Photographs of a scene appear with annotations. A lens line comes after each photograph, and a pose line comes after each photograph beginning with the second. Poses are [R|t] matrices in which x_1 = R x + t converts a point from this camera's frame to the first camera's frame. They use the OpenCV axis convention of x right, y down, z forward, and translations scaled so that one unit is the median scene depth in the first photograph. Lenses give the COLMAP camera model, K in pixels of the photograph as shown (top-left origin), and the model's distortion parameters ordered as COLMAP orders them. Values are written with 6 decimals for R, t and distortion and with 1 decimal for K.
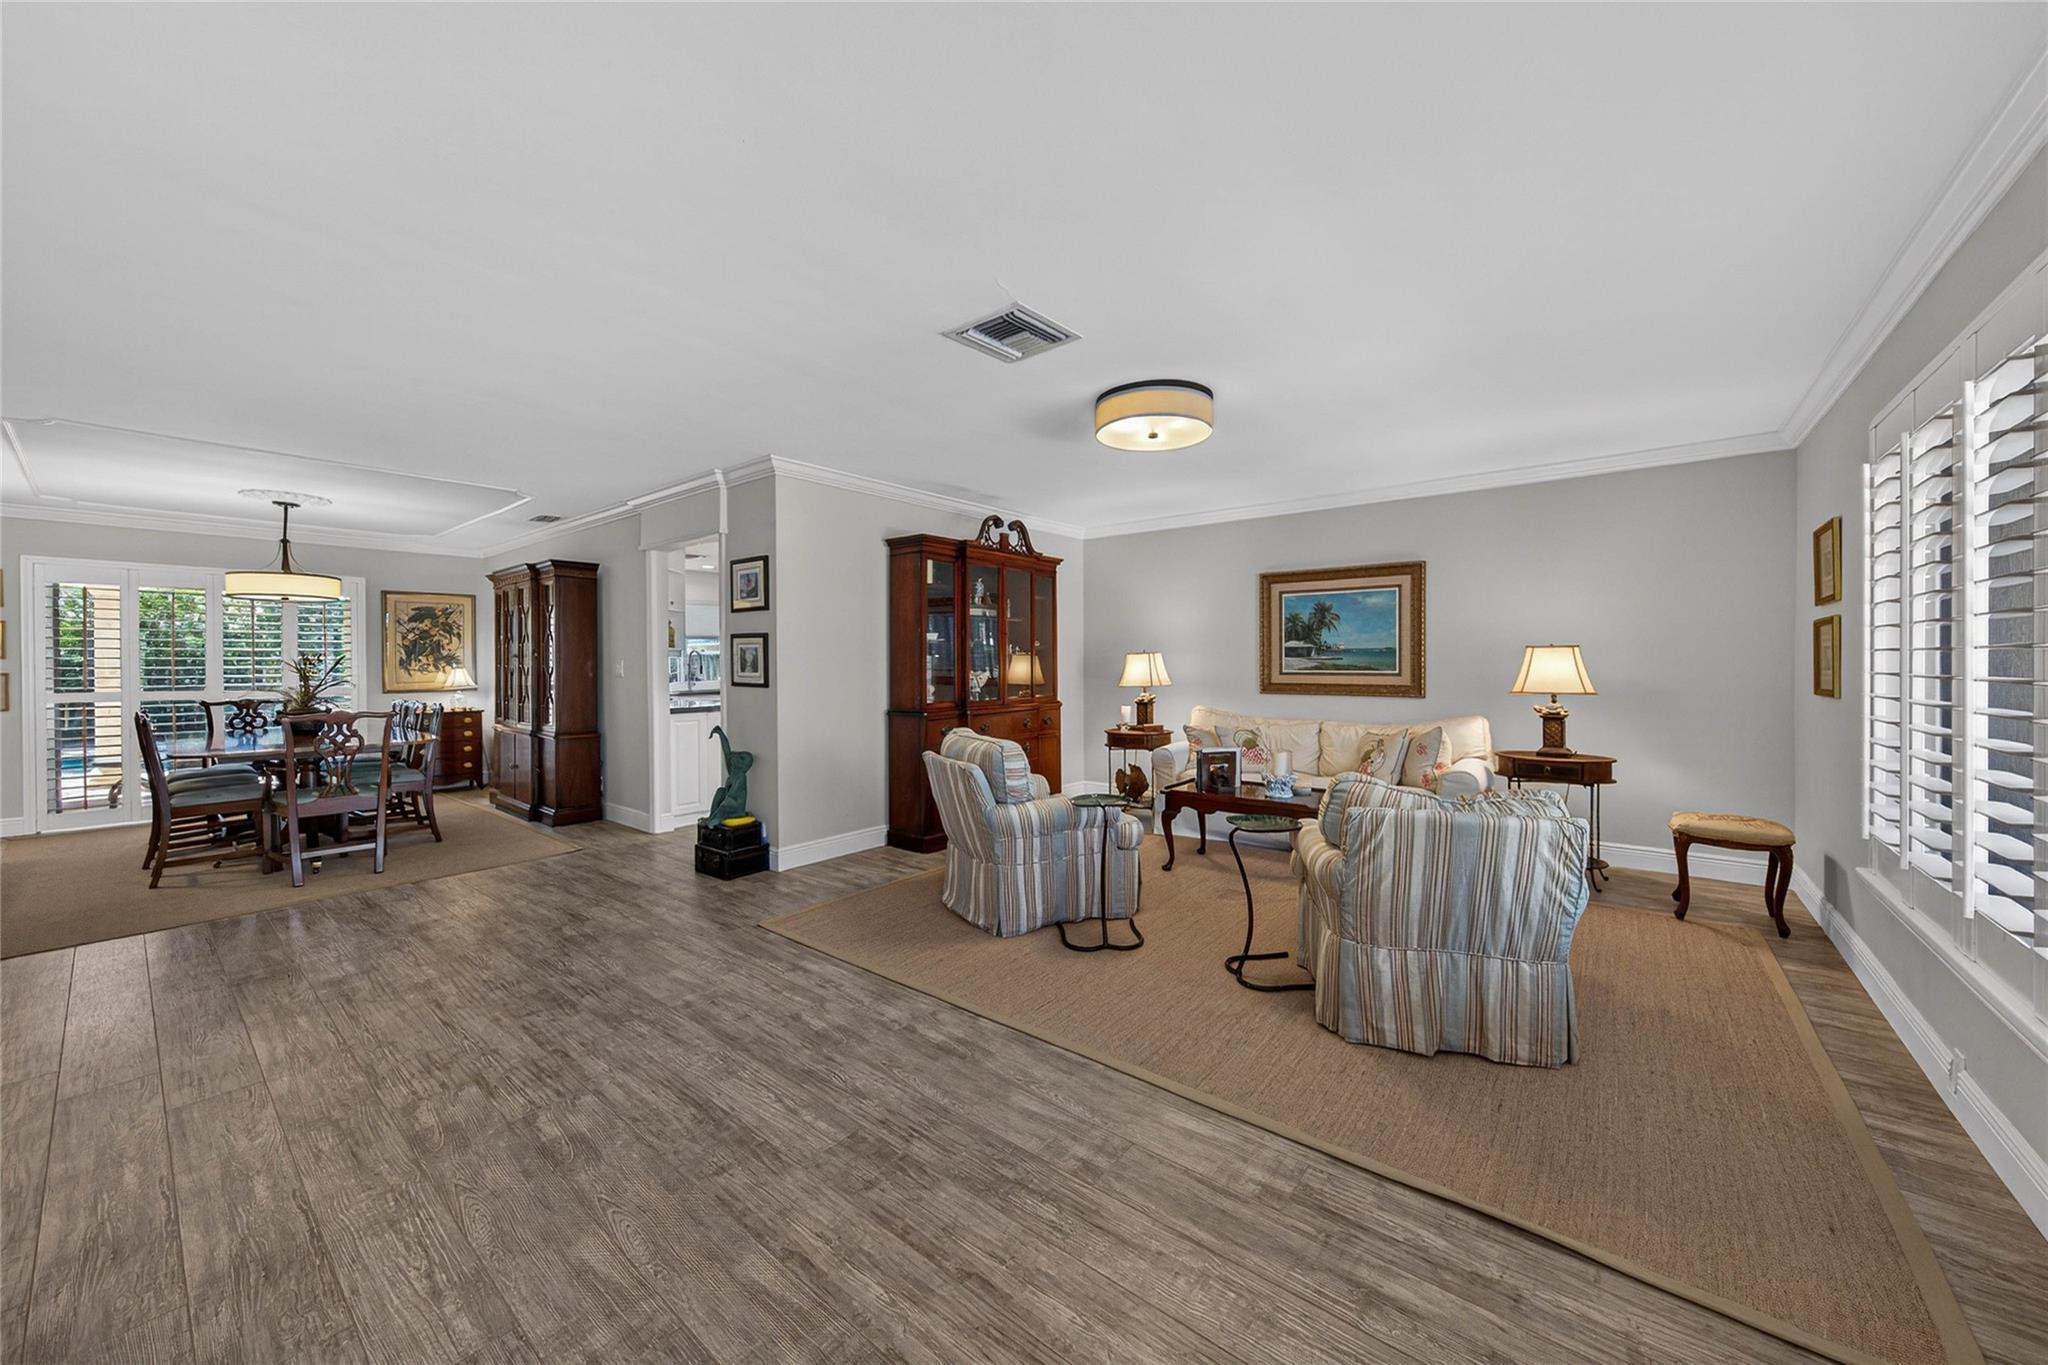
lens RADIAL K [[729.4, 0, 1026.6], [0, 729.4, 670.2], [0, 0, 1]] dist [0.001220, 0.000034]
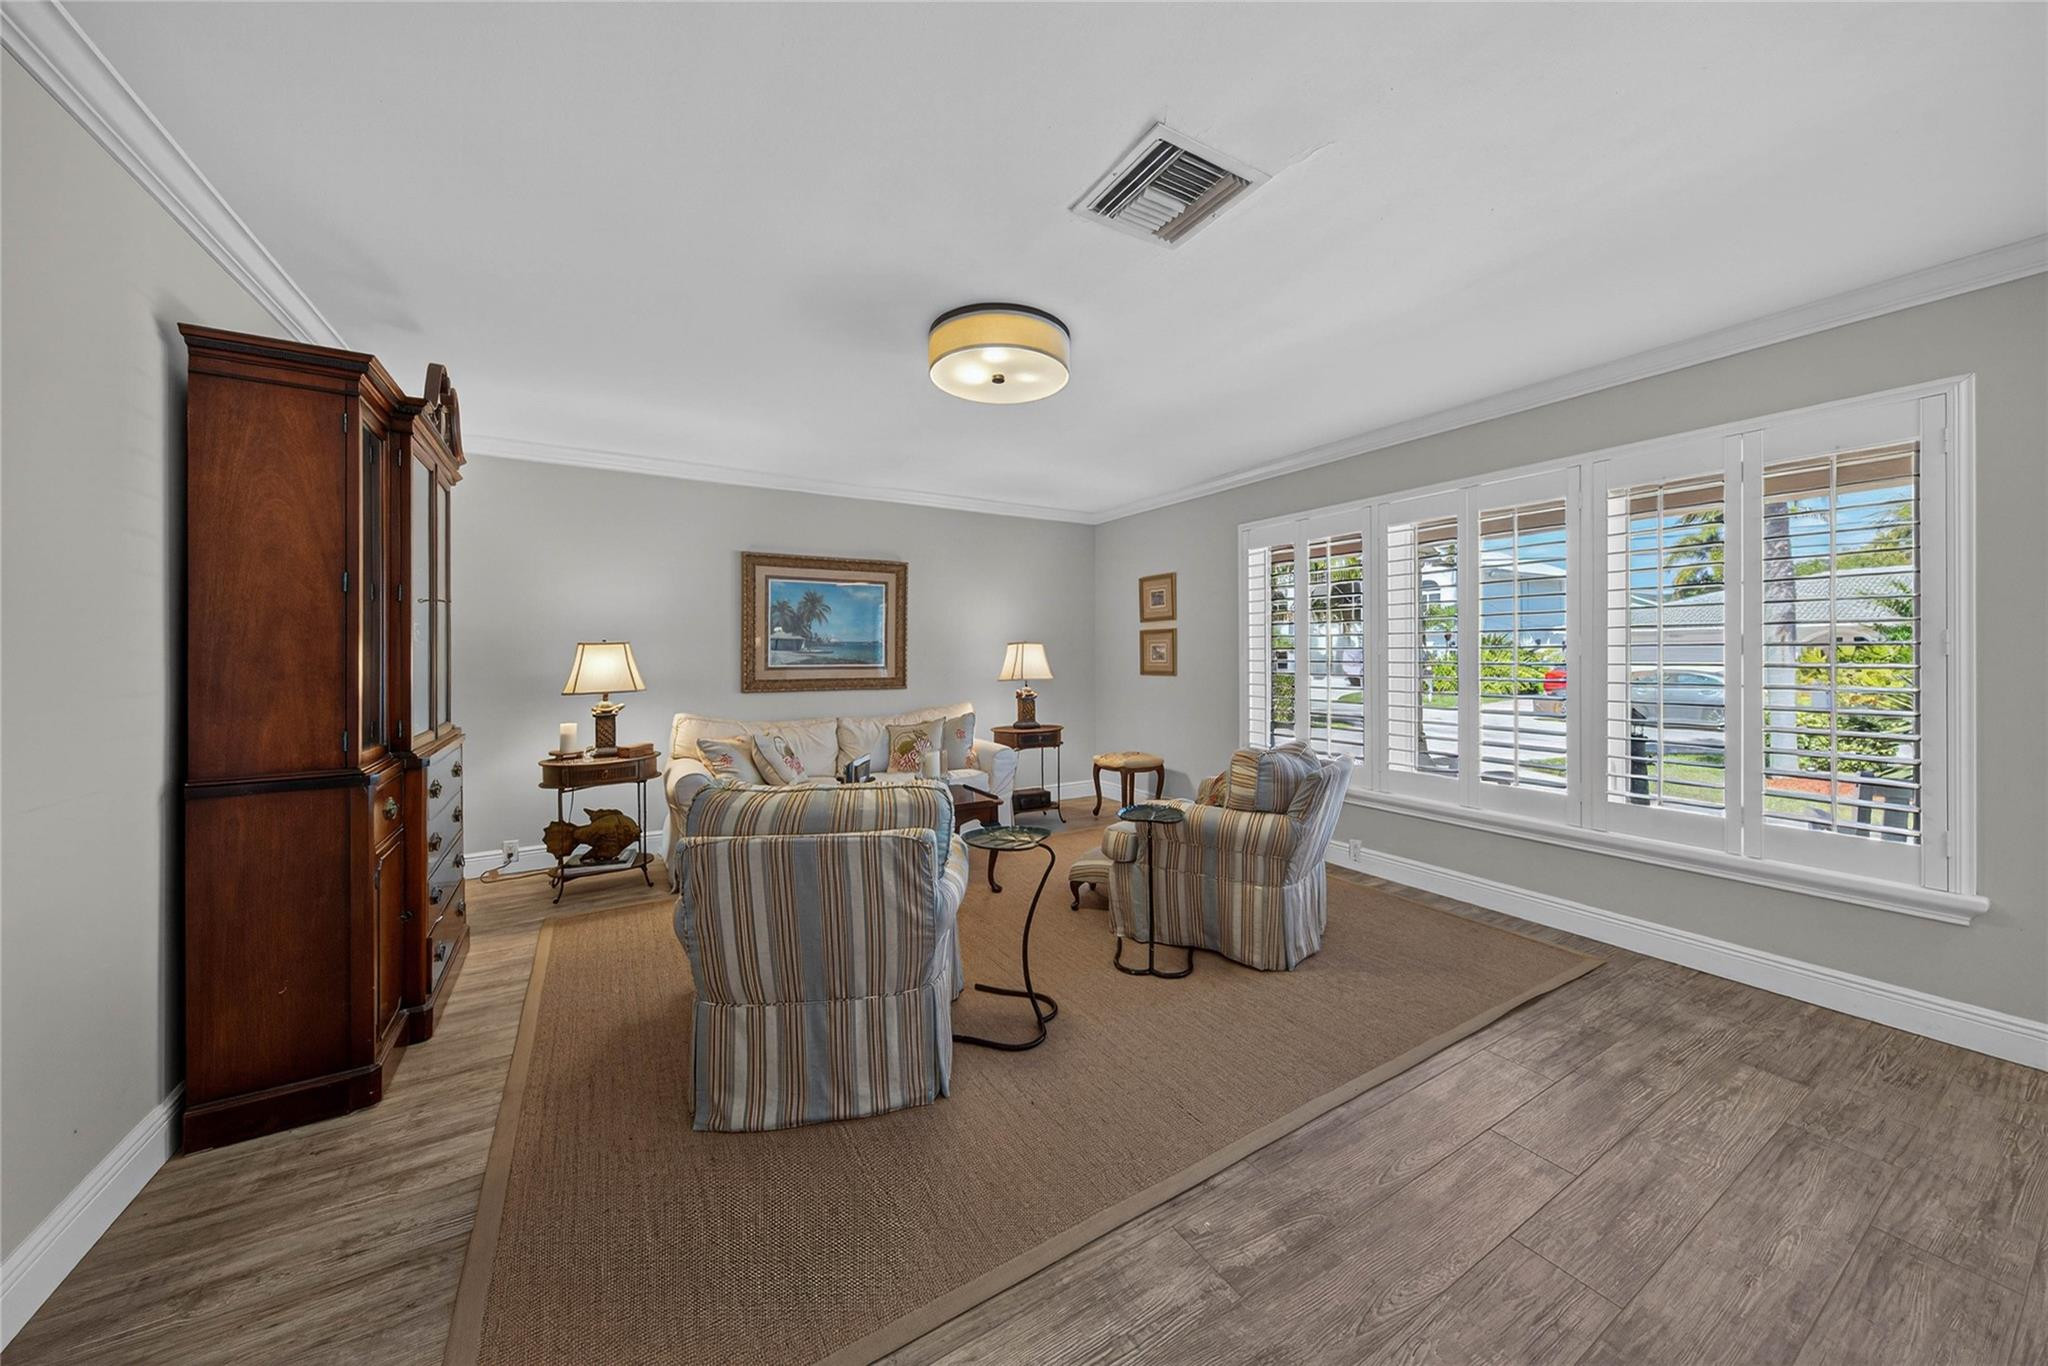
lens RADIAL K [[697.6, 0, 1022.2], [0, 697.6, 653.7], [0, 0, 1]] dist [0.000277, -0.000077]
pose [[0.345483, 0.002714, 0.938421, -0.374927], [0.011151, 0.999913, -0.006997, -0.004738], [-0.938359, 0.012882, 0.345423, 0.479712]]
